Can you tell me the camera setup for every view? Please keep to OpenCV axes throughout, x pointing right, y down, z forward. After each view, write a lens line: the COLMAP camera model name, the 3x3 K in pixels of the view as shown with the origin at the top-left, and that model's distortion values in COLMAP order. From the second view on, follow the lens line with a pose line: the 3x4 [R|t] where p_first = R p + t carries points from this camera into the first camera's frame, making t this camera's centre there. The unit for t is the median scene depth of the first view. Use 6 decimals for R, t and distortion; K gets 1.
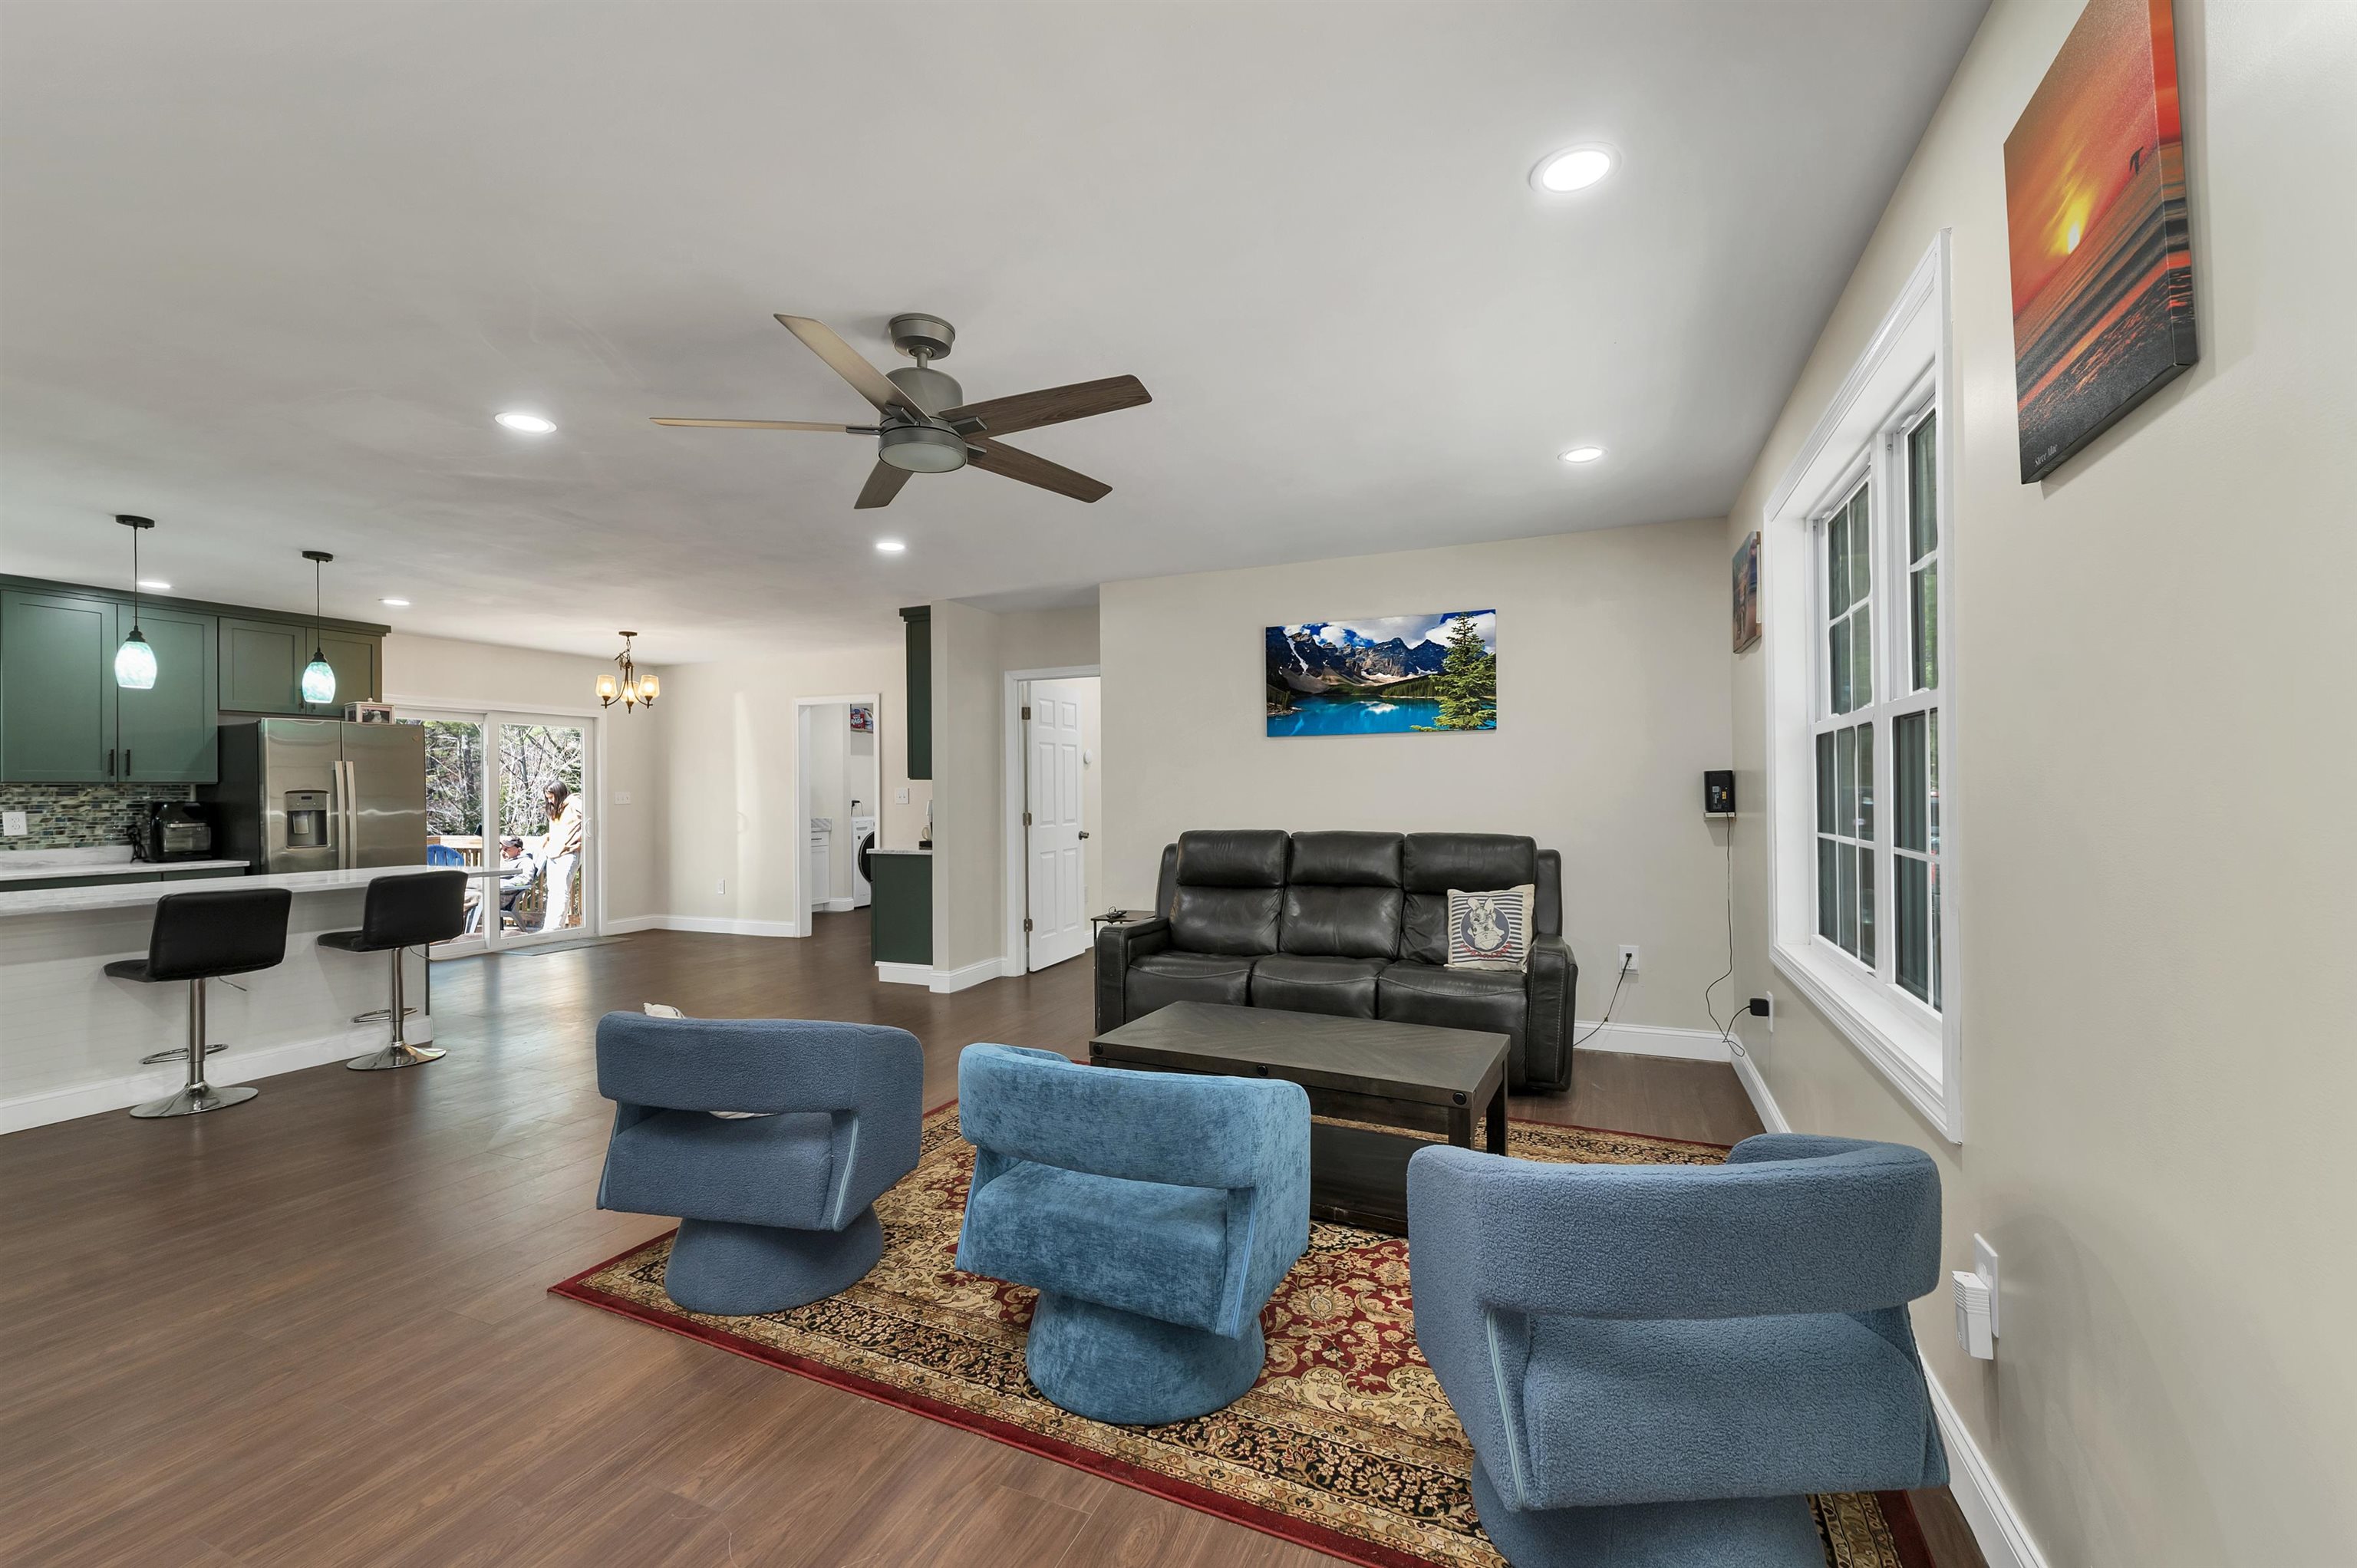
lens RADIAL K [[983.9, 0, 1164.9], [0, 983.9, 781.4], [0, 0, 1]] dist [0.001268, -0.000084]
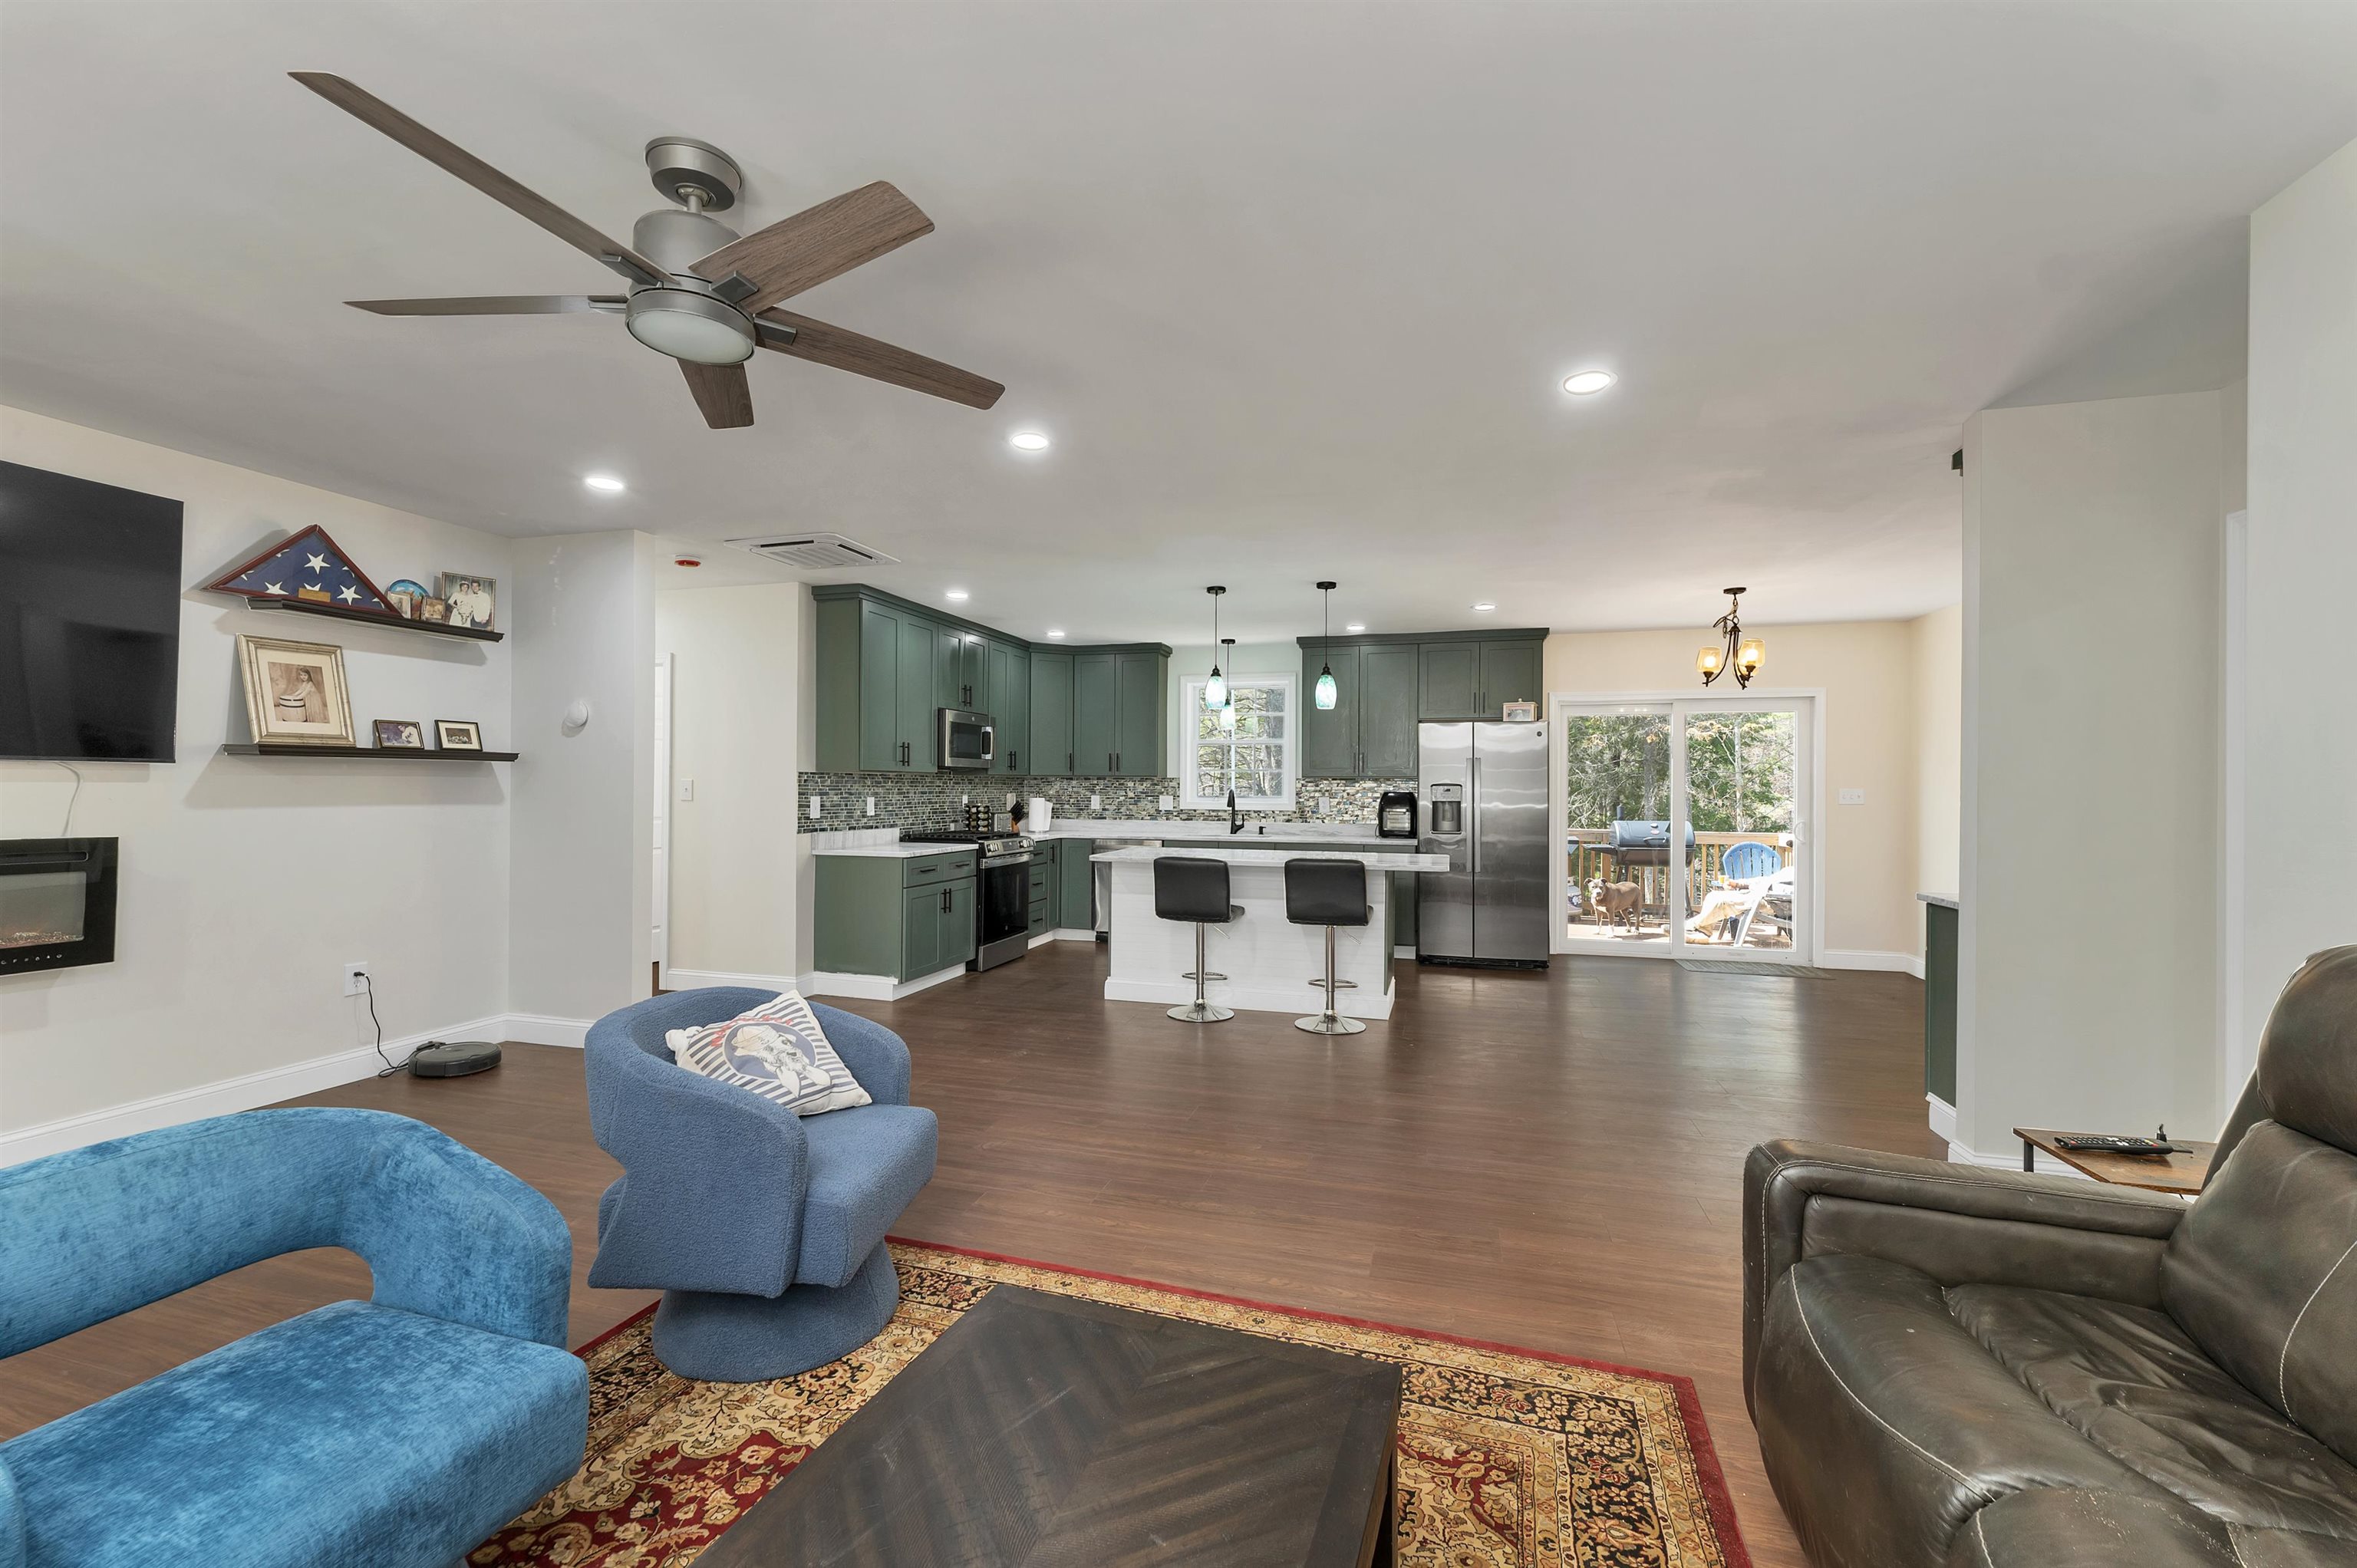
lens RADIAL K [[983.9, 0, 1164.9], [0, 983.9, 781.4], [0, 0, 1]] dist [0.001268, -0.000084]
pose [[0.149004, 0.005843, -0.988819, 0.283766], [-0.000333, 0.999983, 0.005859, 0.001474], [0.988836, -0.000544, 0.149004, 0.646553]]
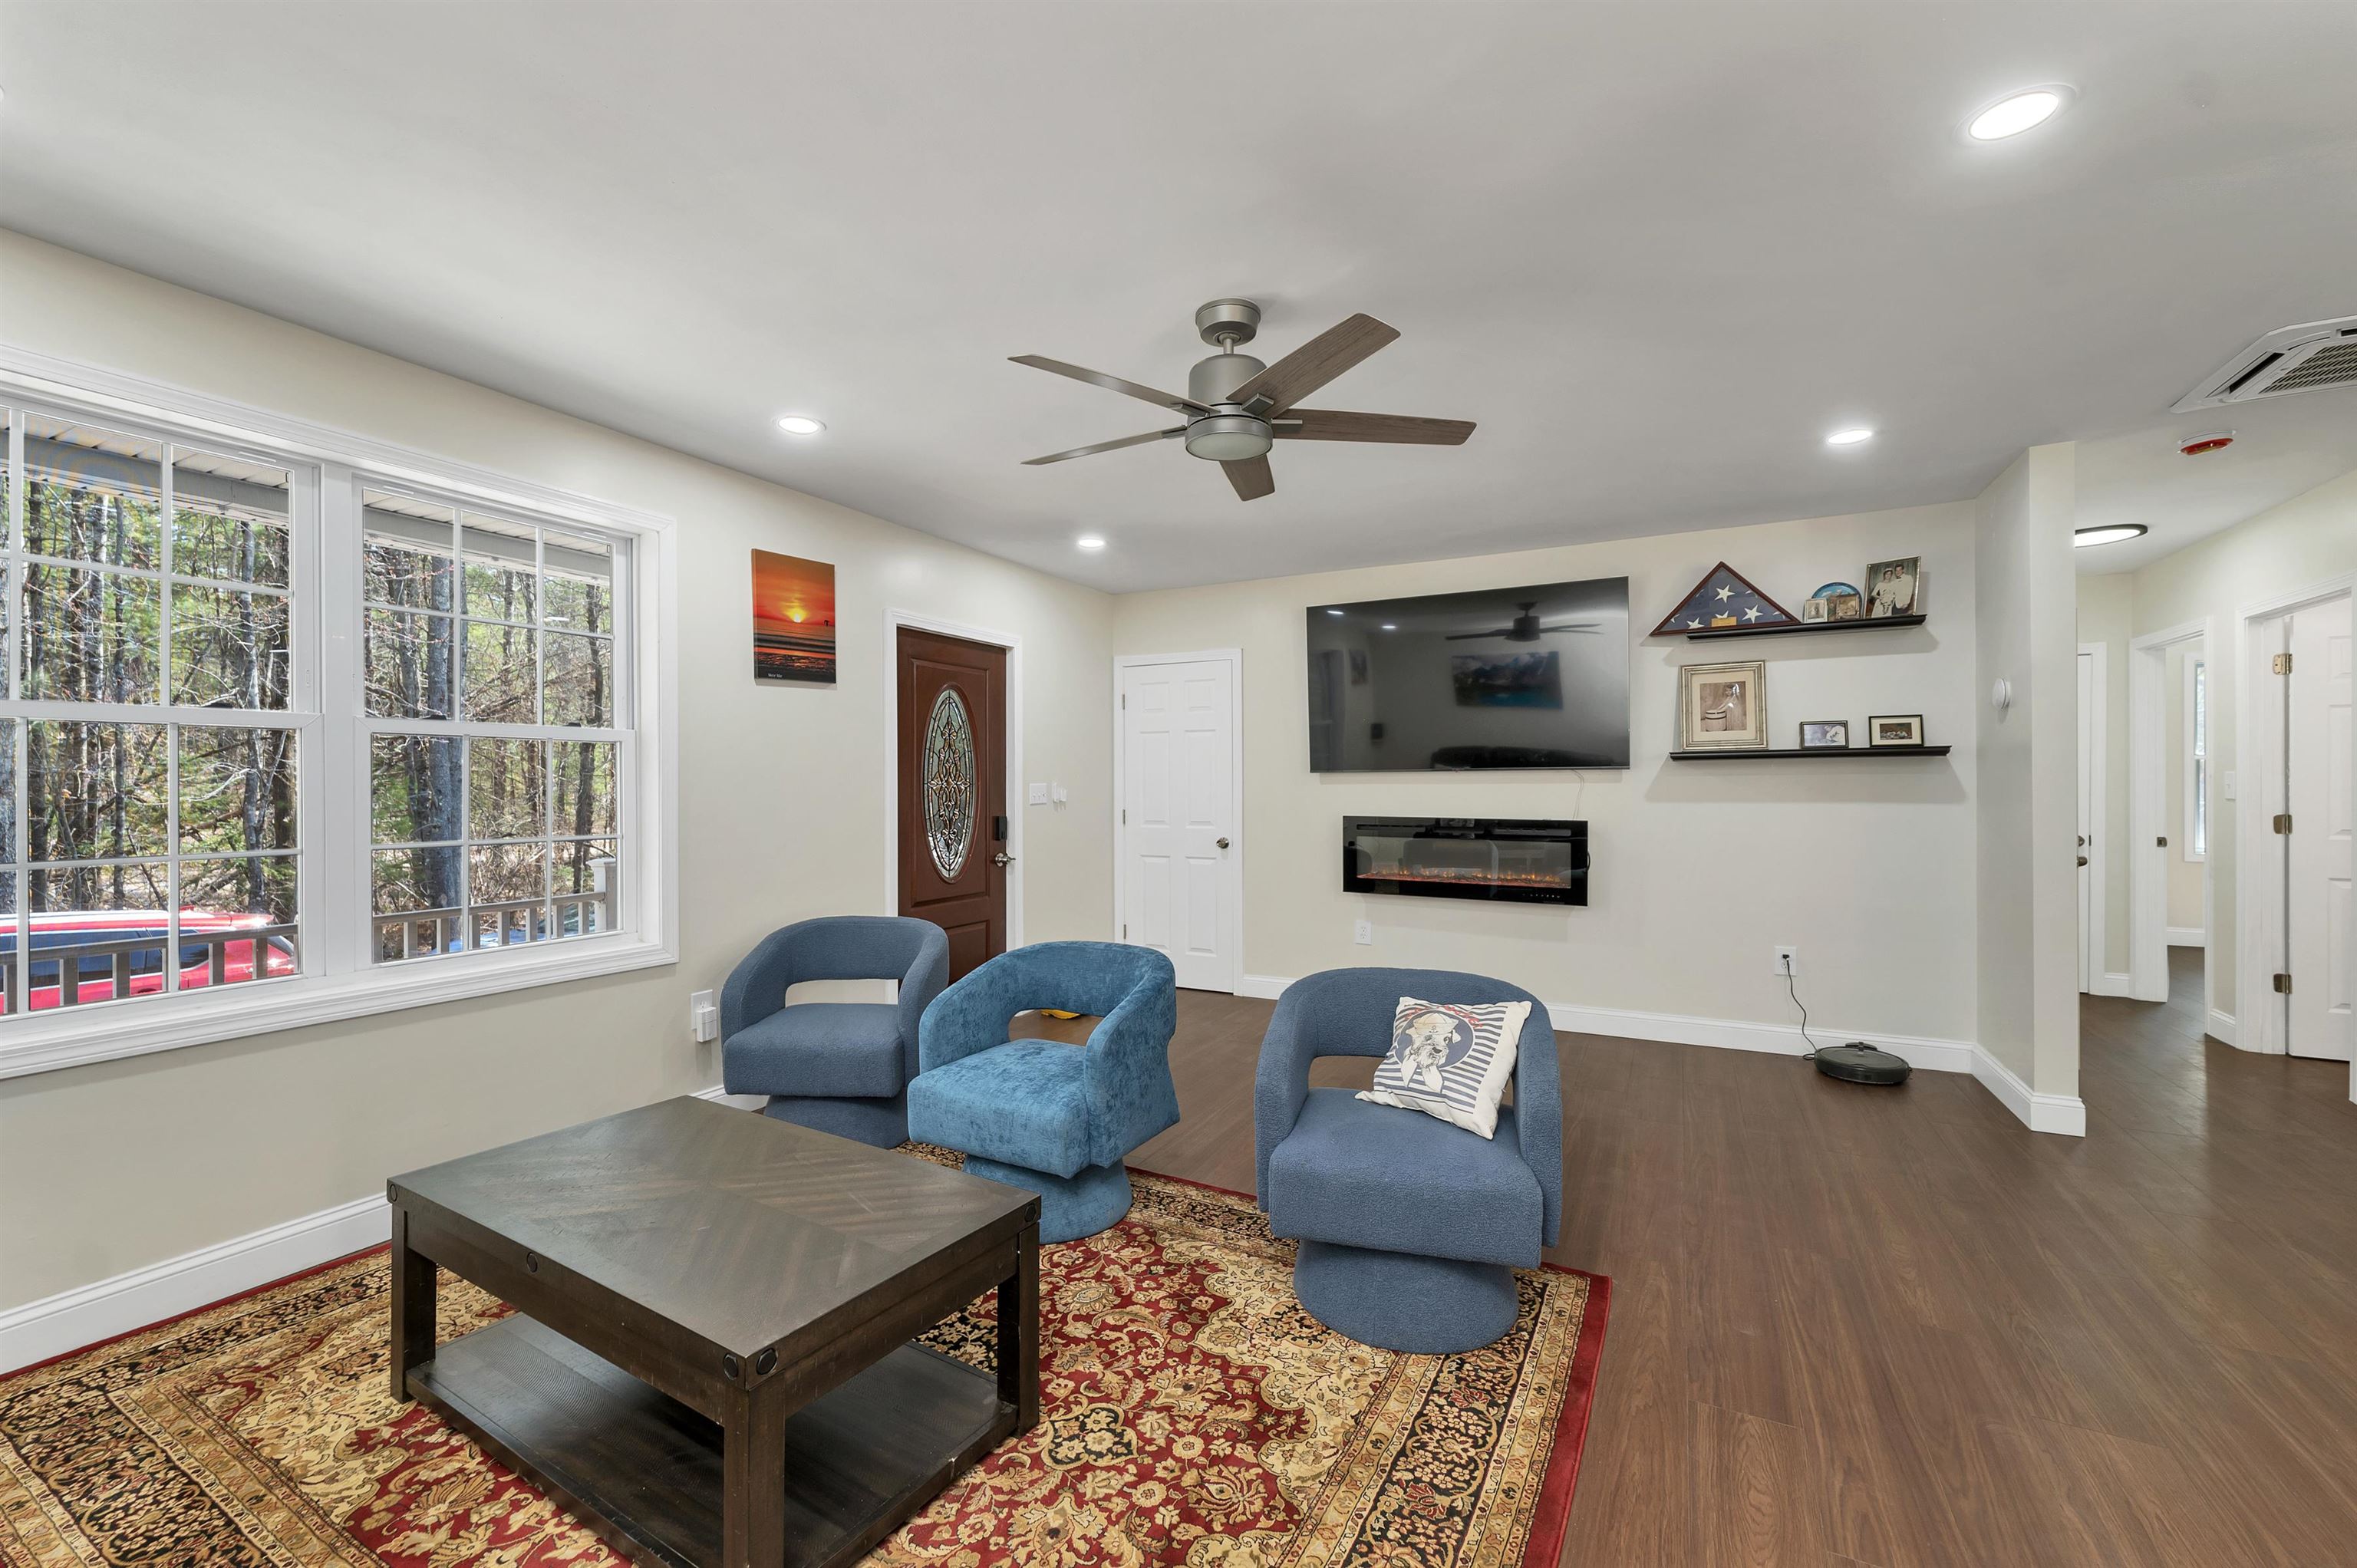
lens RADIAL K [[981.0, 0, 1172.8], [0, 981.0, 788.4], [0, 0, 1]] dist [0.000445, -0.000073]
pose [[-0.998208, 0.015200, 0.057883, -0.123702], [0.015030, 0.999881, -0.003356, 0.008495], [-0.057927, -0.002480, -0.998318, 1.029506]]
